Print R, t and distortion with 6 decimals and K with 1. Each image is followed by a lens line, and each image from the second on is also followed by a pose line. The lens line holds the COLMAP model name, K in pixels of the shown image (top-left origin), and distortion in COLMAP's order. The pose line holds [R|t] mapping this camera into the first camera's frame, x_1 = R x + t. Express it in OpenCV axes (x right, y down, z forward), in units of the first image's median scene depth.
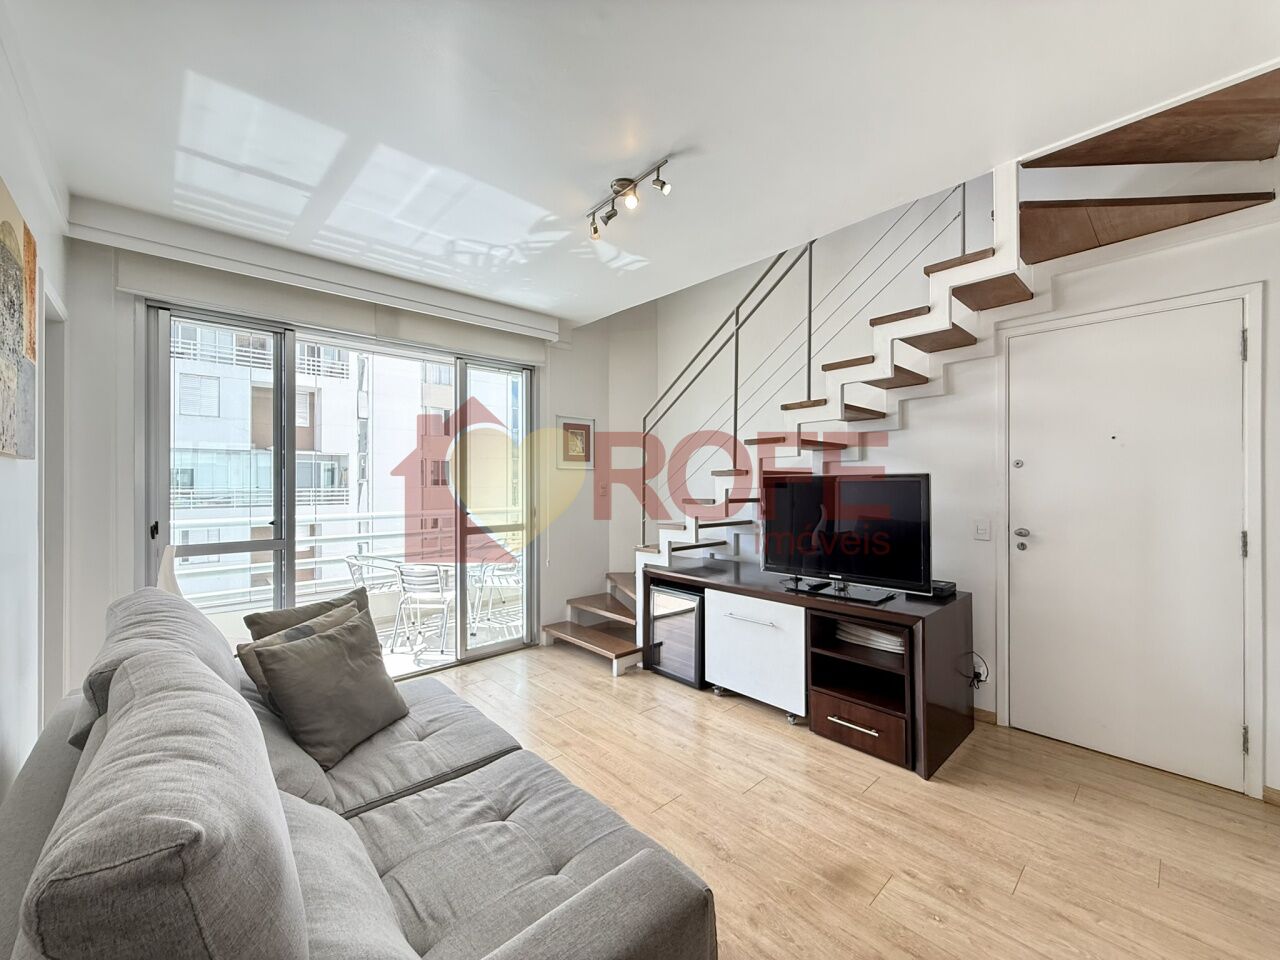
lens RADIAL K [[512.8, 0, 637.6], [0, 512.8, 480.7], [0, 0, 1]] dist [-0.000713, -0.000060]
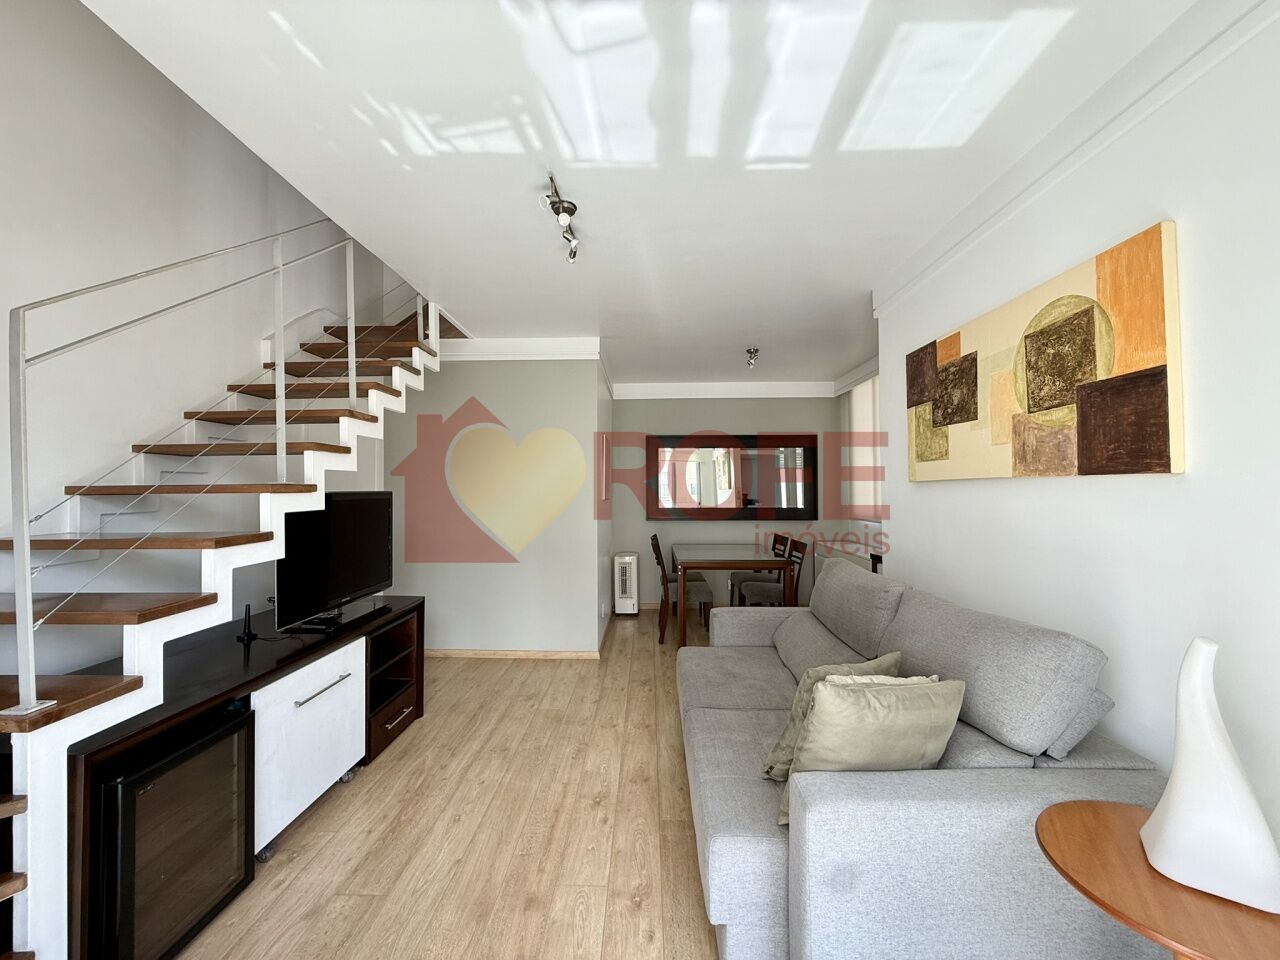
lens RADIAL K [[512.8, 0, 638.0], [0, 512.8, 491.6], [0, 0, 1]] dist [-0.000713, -0.000060]
pose [[-0.730001, -0.000673, 0.683445, -0.720521], [-0.010224, 0.999898, -0.009936, -0.009507], [-0.683369, -0.014241, -0.729934, 1.457179]]
